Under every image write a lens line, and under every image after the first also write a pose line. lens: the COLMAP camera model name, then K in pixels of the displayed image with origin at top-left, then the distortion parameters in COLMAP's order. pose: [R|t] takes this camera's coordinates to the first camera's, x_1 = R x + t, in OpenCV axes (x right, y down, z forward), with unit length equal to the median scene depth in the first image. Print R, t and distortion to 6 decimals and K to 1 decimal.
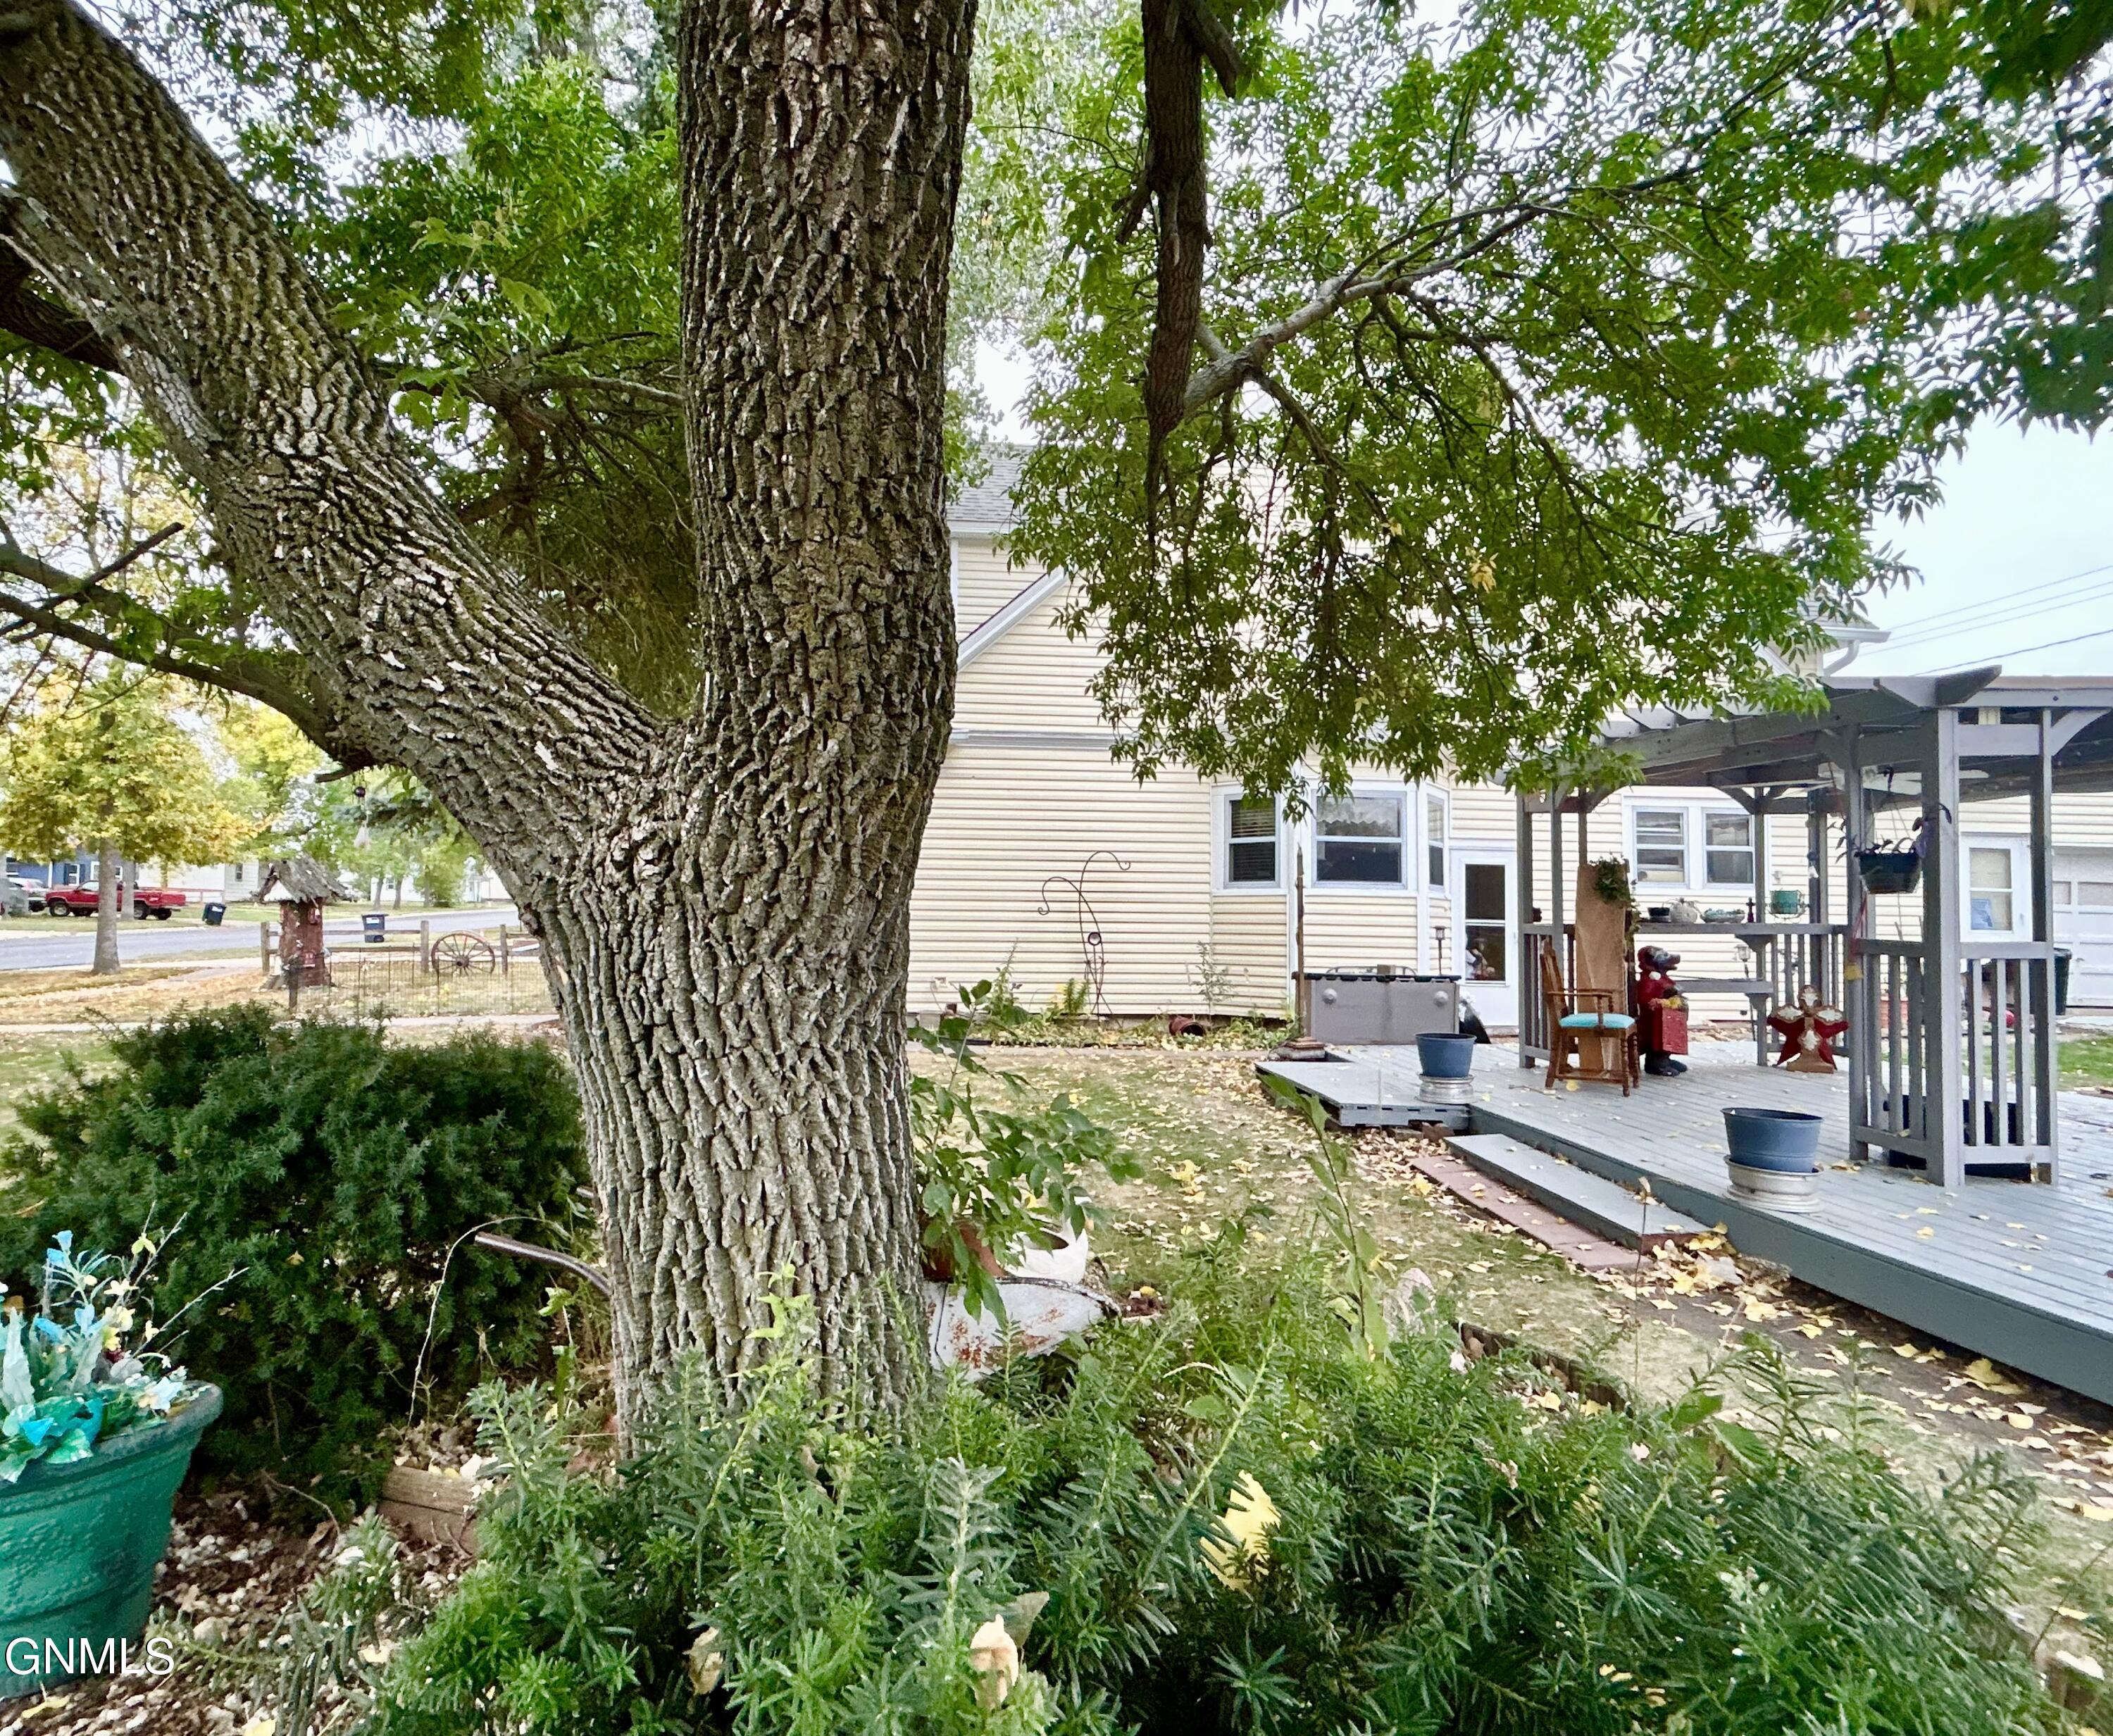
lens RADIAL K [[1146.2, 0, 1005.9], [0, 1146.2, 874.0], [0, 0, 1]] dist [0.000404, 0.000065]
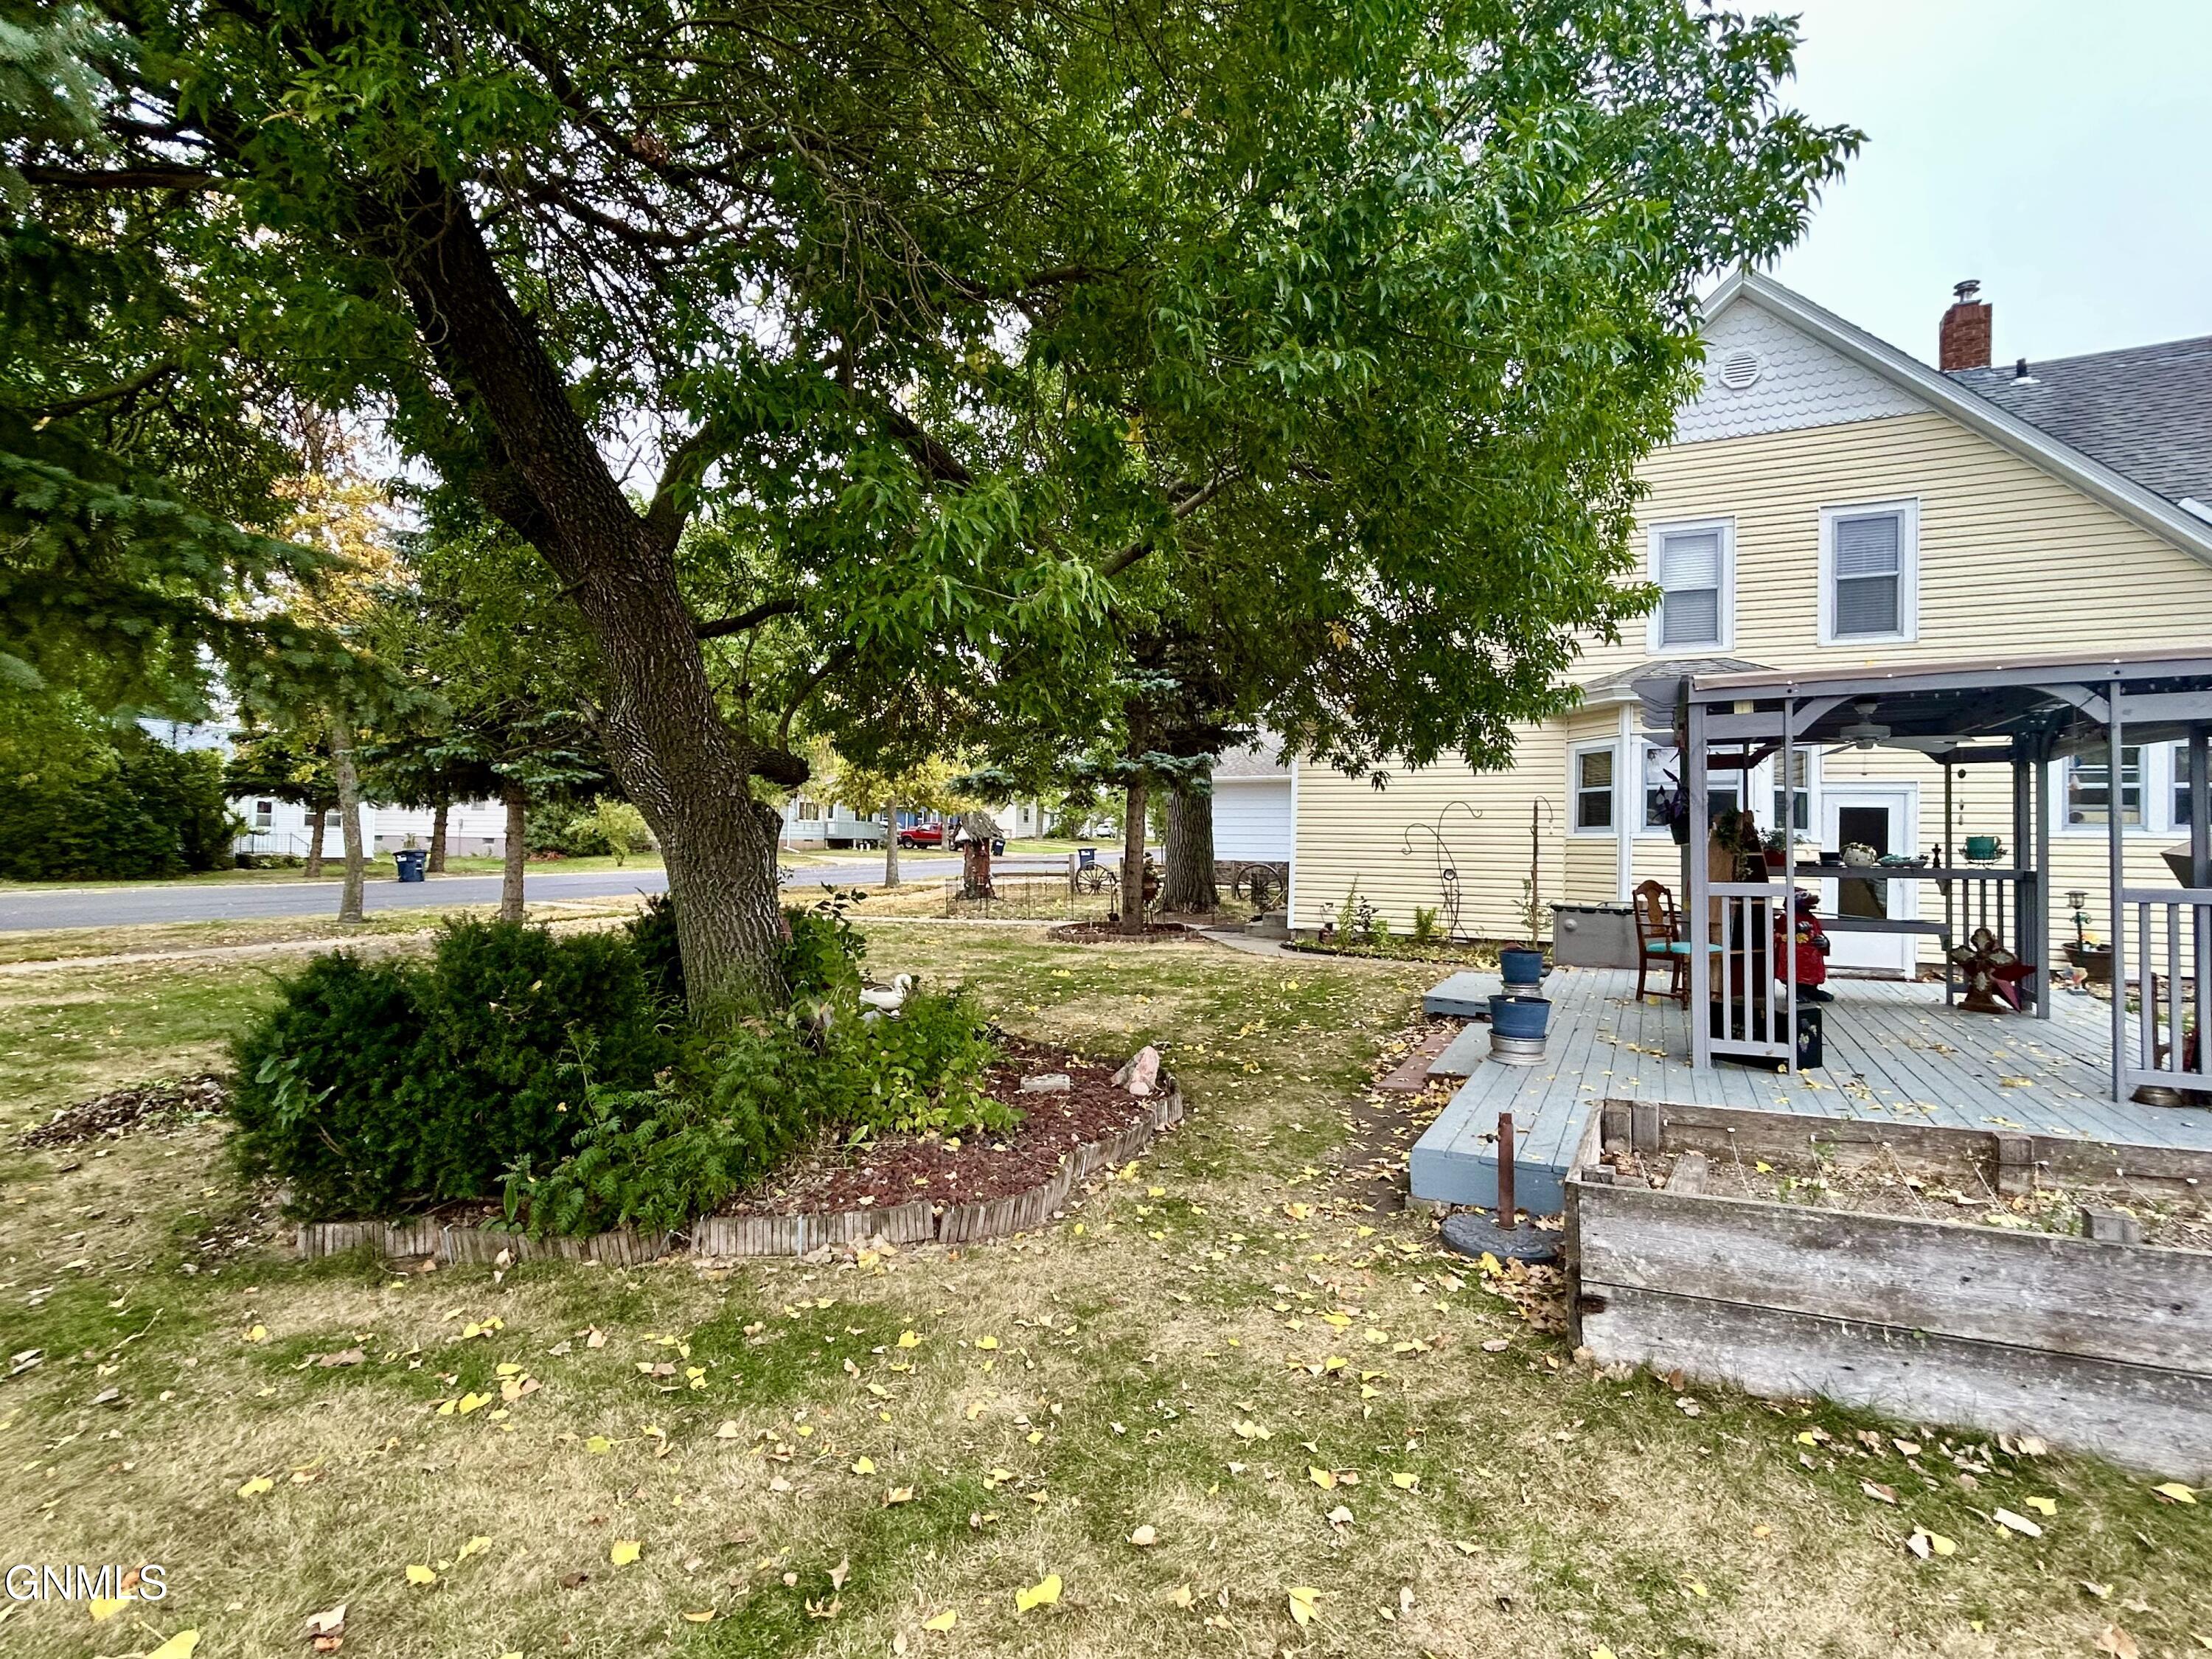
lens RADIAL K [[1119.9, 0, 1106.0], [0, 1119.9, 829.5], [0, 0, 1]] dist [0.000439, -0.000010]
pose [[0.851999, -0.003990, -0.523528, 0.479646], [0.013366, 0.999811, 0.014133, -0.014899], [0.523373, -0.019039, 0.851891, -0.233493]]
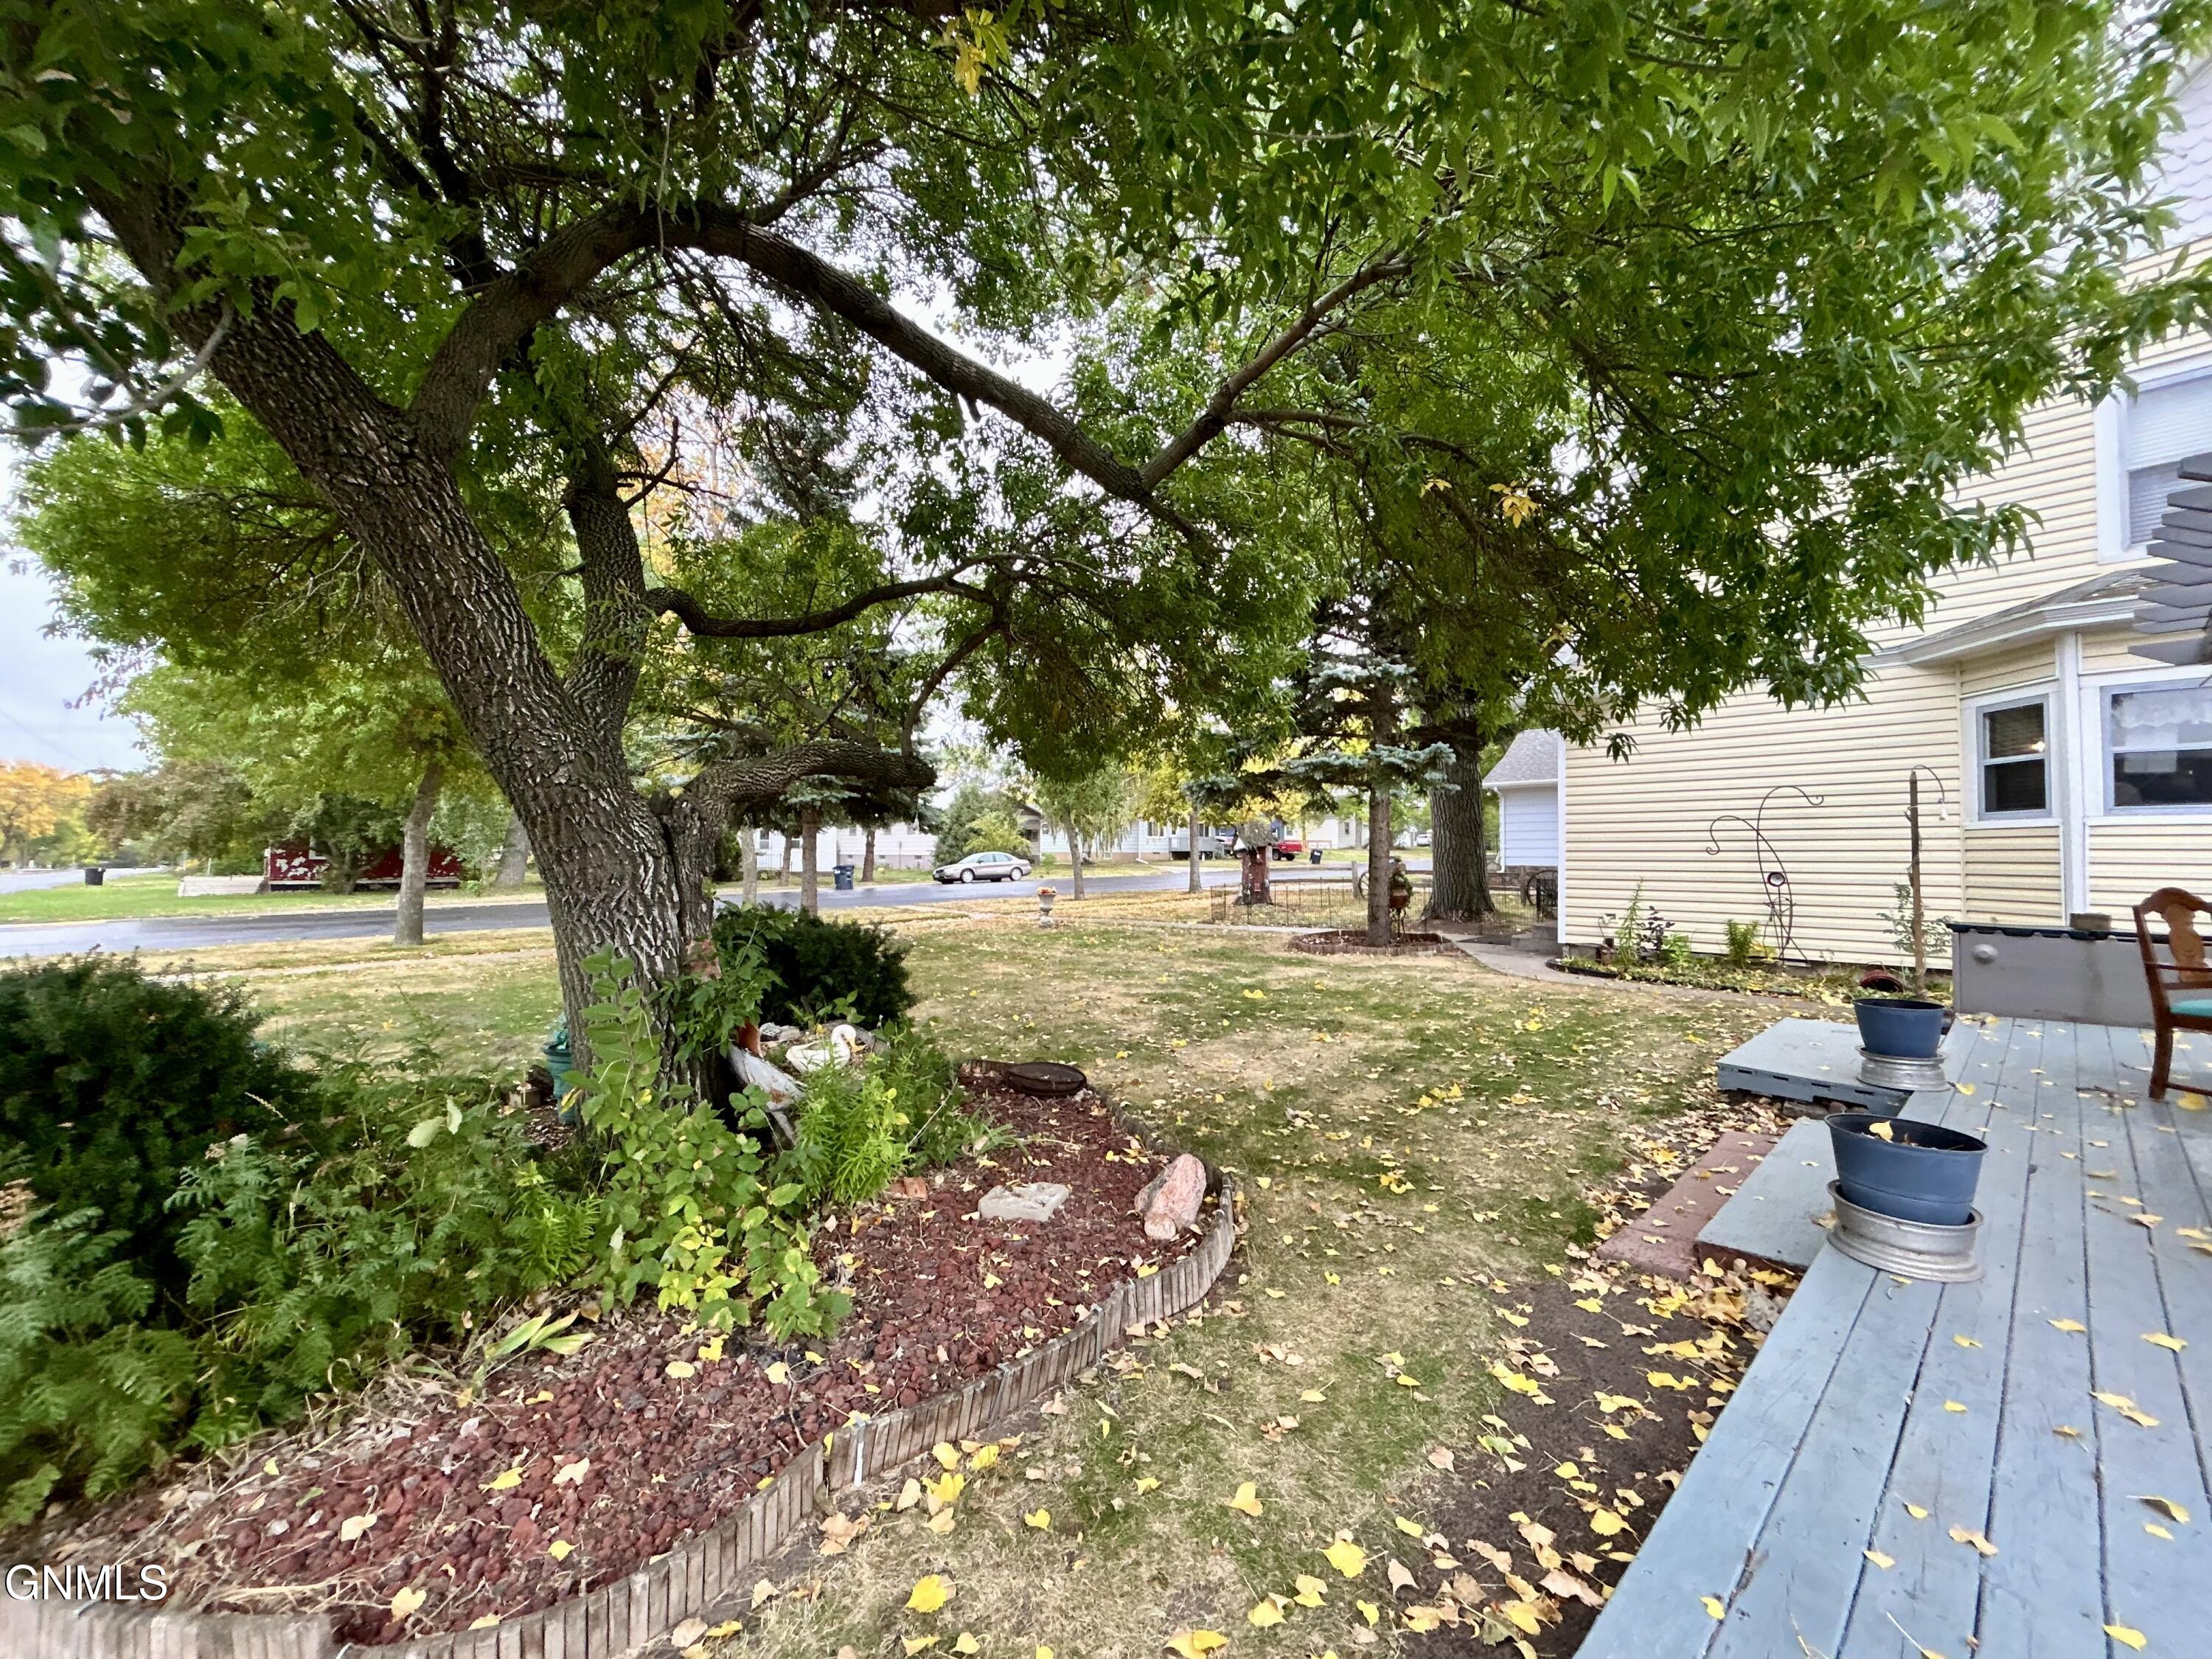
lens RADIAL K [[907.8, 0, 1106.0], [0, 907.8, 829.5], [0, 0, 1]] dist [-0.015944, 0.012843]
pose [[0.615797, -0.032000, -0.787254, 0.404392], [0.038020, 0.999218, -0.010876, 0.003611], [0.786987, -0.023234, 0.616532, 0.131788]]
